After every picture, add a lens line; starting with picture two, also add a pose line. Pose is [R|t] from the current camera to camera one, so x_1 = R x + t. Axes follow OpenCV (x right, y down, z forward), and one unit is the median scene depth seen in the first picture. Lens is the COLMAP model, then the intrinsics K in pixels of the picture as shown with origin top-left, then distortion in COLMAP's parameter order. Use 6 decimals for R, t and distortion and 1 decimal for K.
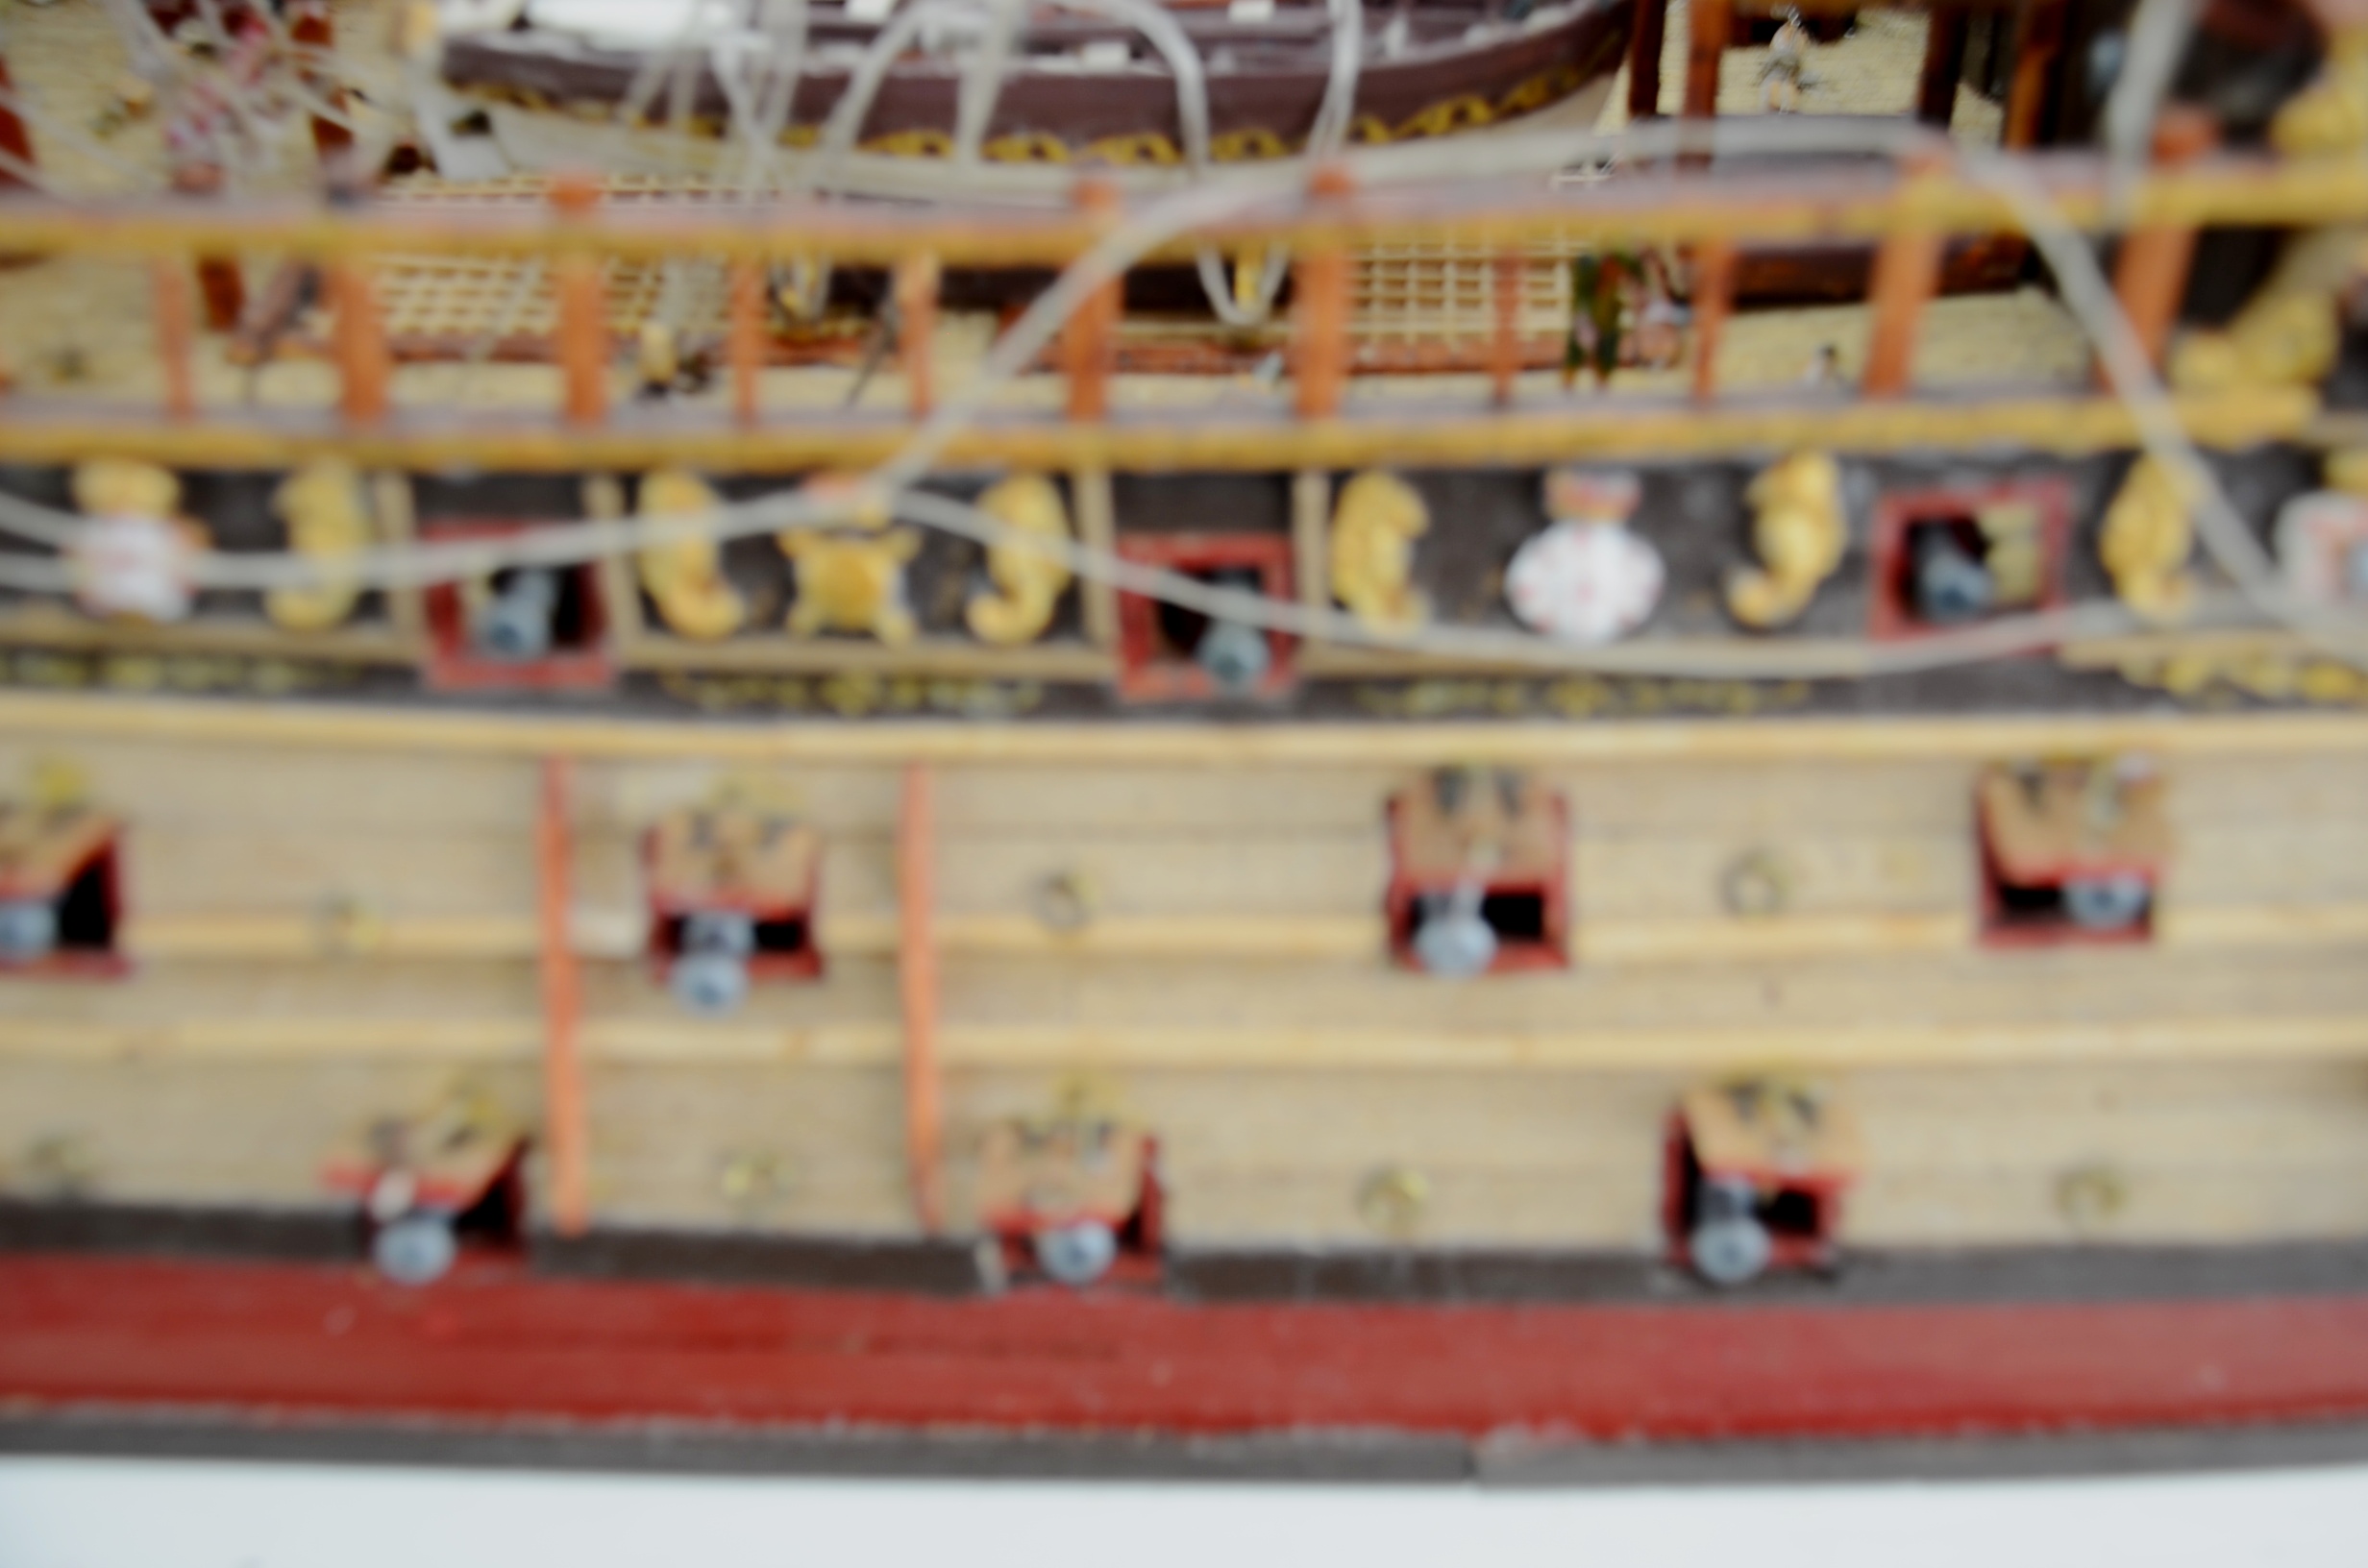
lens RADIAL K [[3011.5, 0, 1226.8], [0, 3011.5, 786.7], [0, 0, 1]] dist [-0.026922, 0.237671]
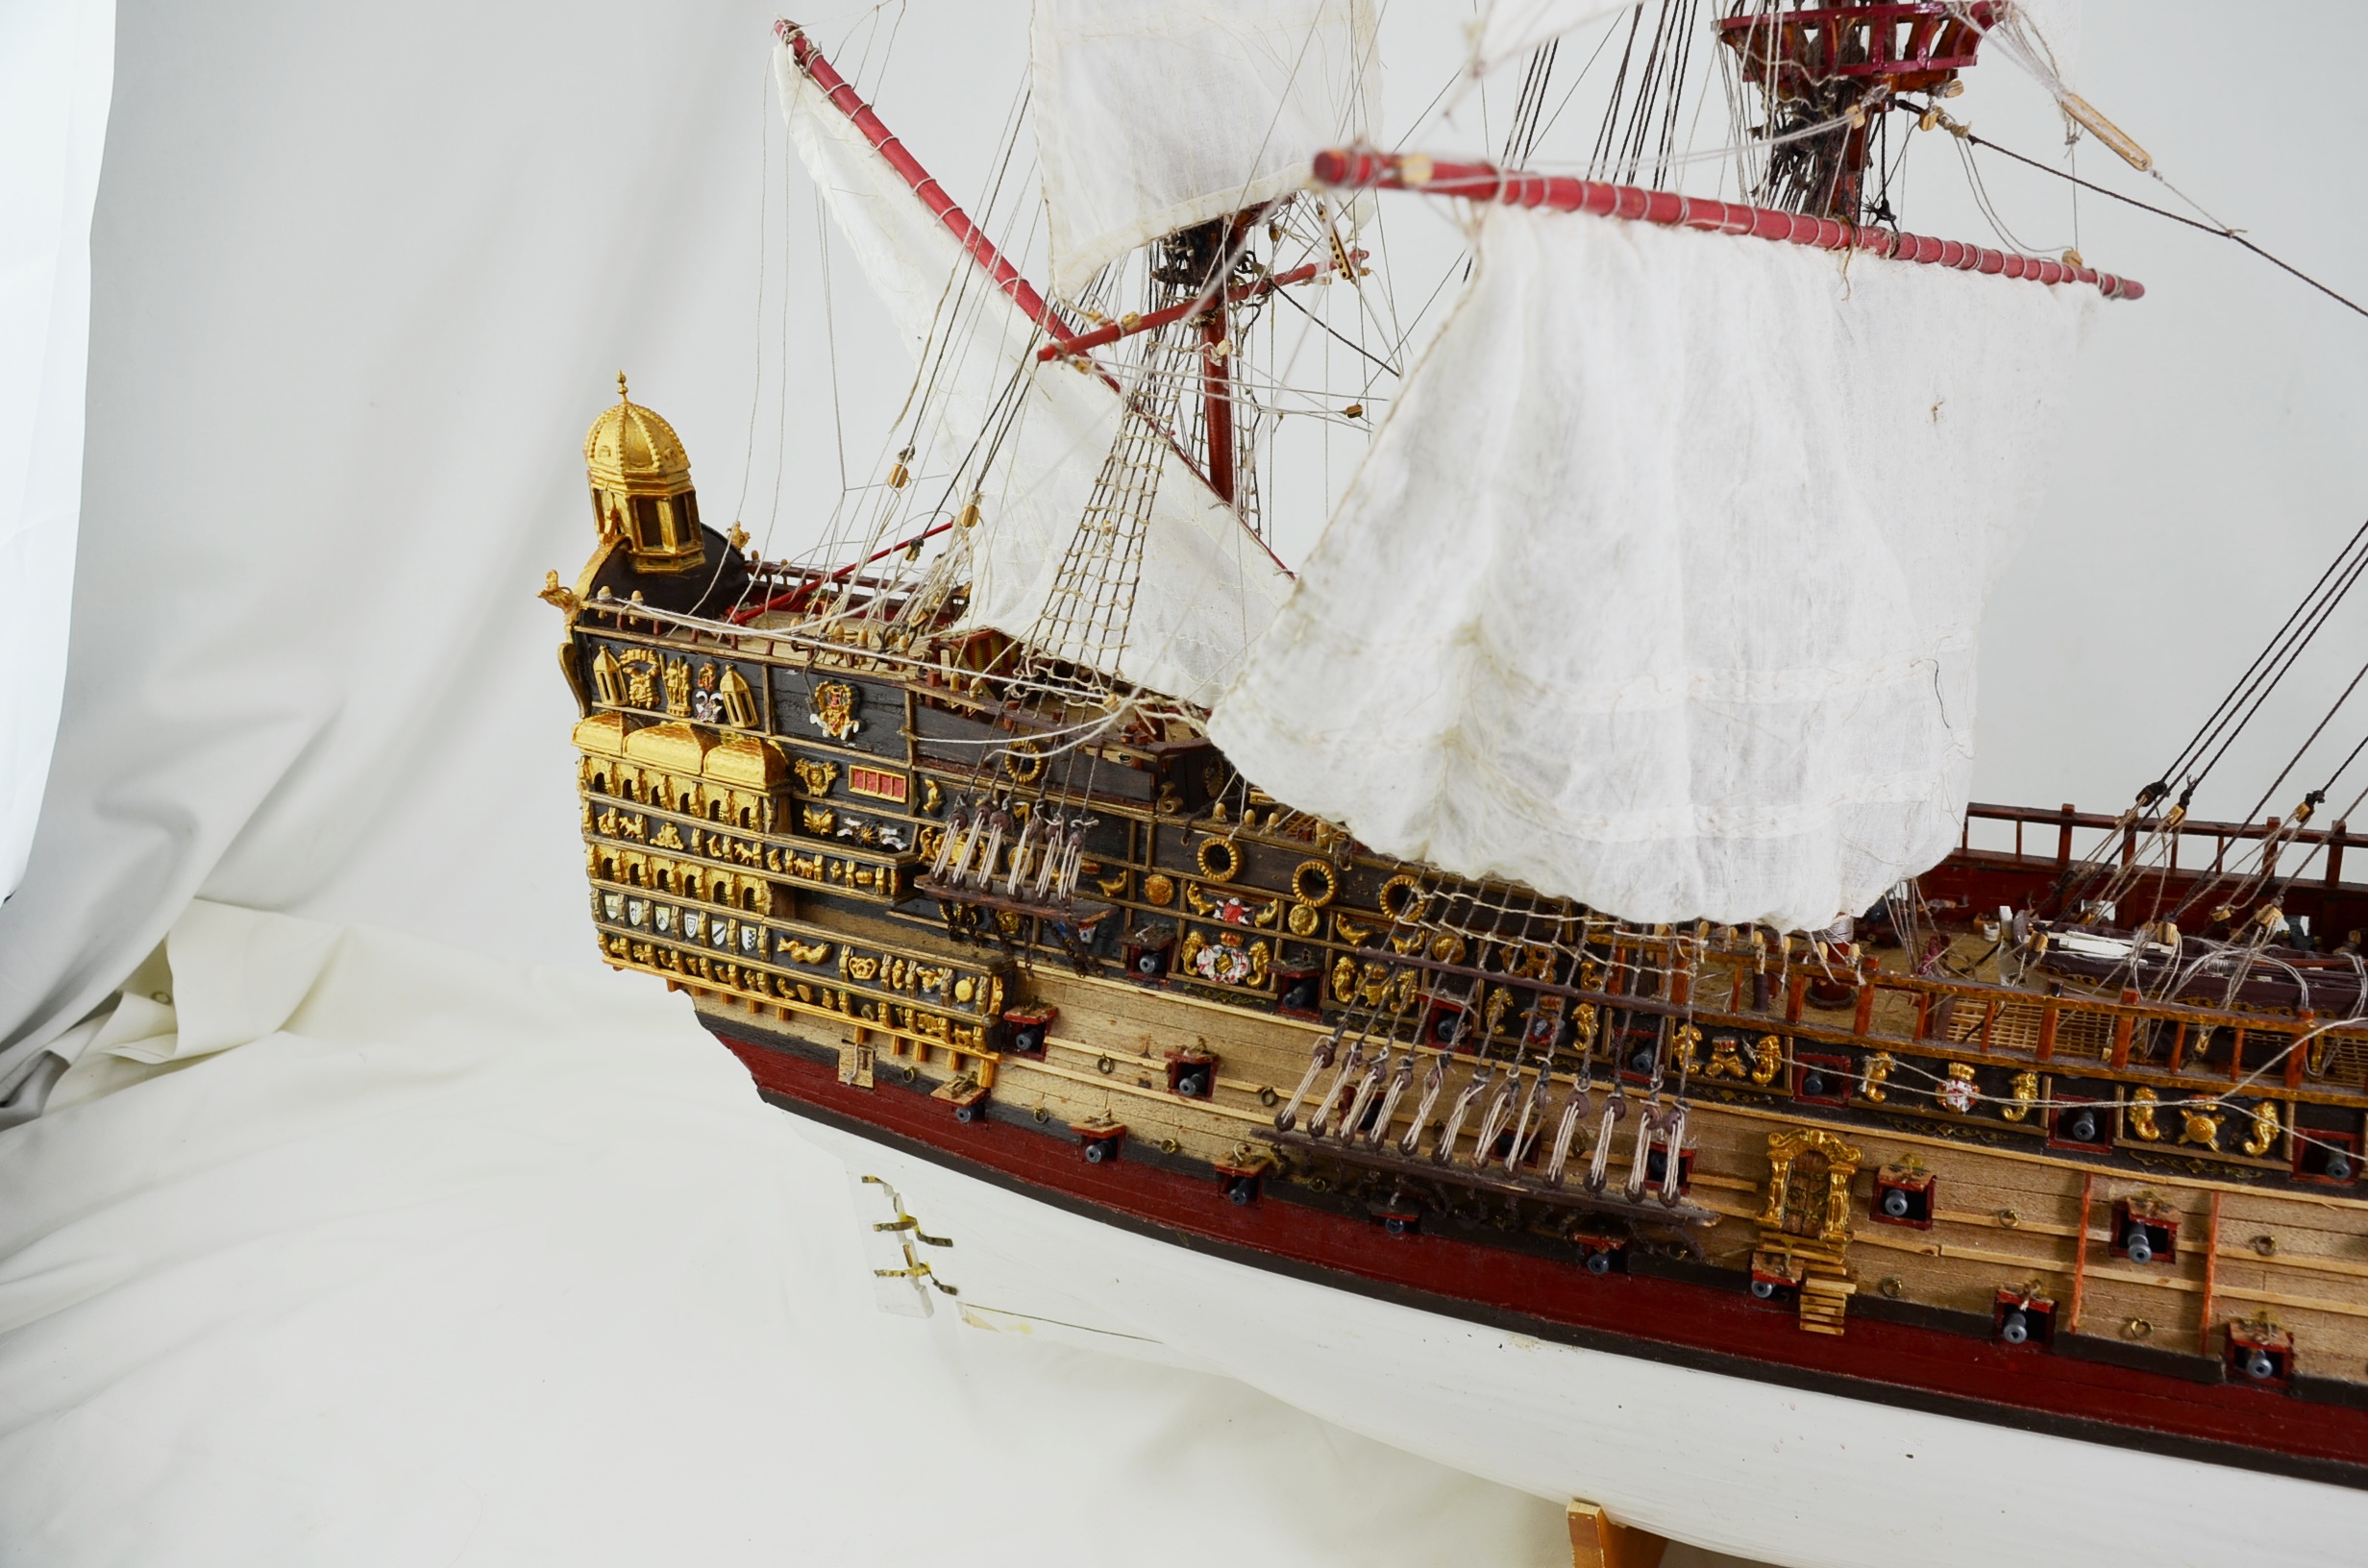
lens RADIAL K [[2084.6, 0, 1184.0], [0, 2084.6, 784.0], [0, 0, 1]] dist [-0.134305, 0.135467]
pose [[0.926161, 0.087762, -0.366774, -0.355689], [-0.203261, 0.935363, -0.289451, 0.412649], [0.317664, 0.342629, 0.884135, -1.288446]]
